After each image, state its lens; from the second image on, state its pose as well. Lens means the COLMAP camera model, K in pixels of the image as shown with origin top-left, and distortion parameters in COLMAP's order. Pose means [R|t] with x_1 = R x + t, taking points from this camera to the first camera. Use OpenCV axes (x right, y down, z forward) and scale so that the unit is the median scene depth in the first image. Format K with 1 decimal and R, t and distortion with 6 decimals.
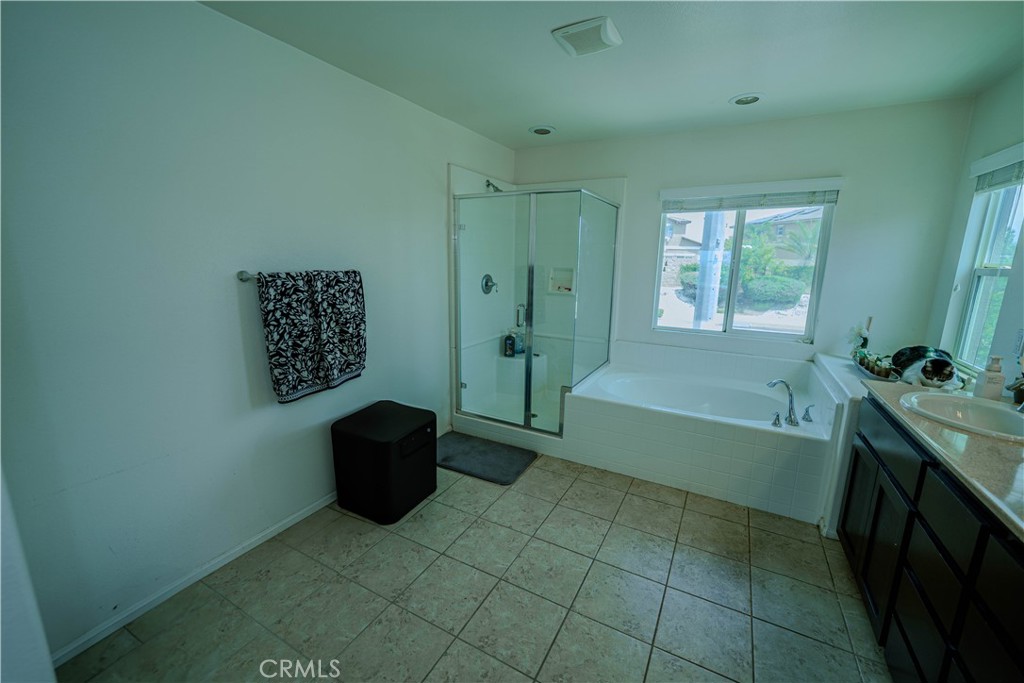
lens RADIAL K [[414.5, 0, 514.9], [0, 414.5, 339.2], [0, 0, 1]] dist [0.001935, -0.000014]
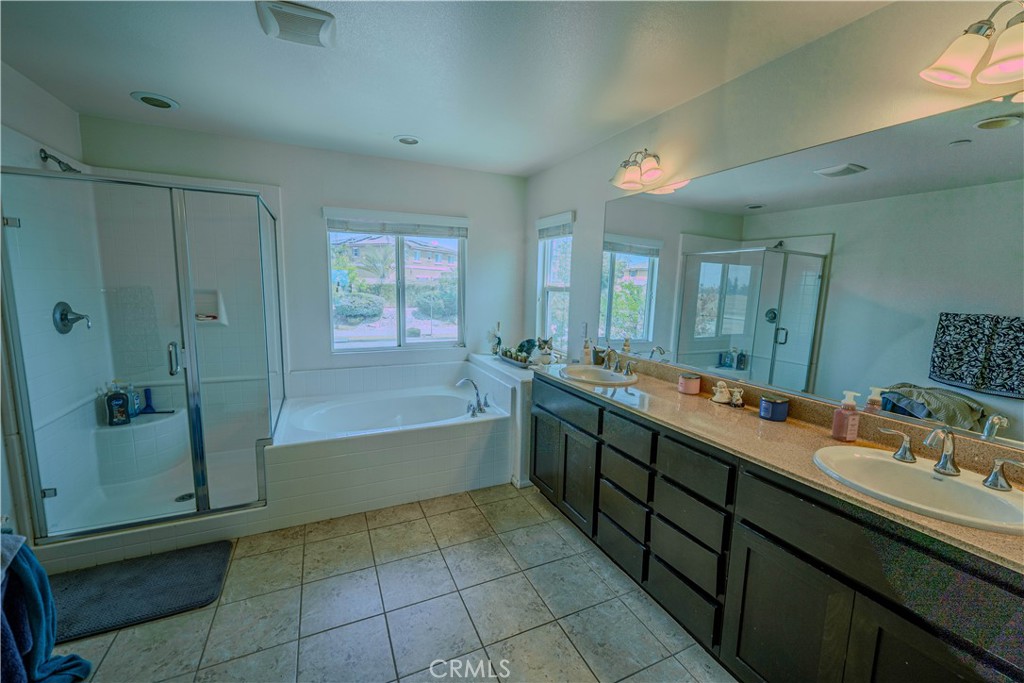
lens RADIAL K [[414.5, 0, 514.9], [0, 414.5, 339.2], [0, 0, 1]] dist [0.001935, -0.000014]
pose [[0.594220, -0.110205, 0.796716, -0.202869], [0.143566, 0.989193, 0.029752, -0.029021], [-0.791385, 0.096702, 0.603621, 0.124014]]
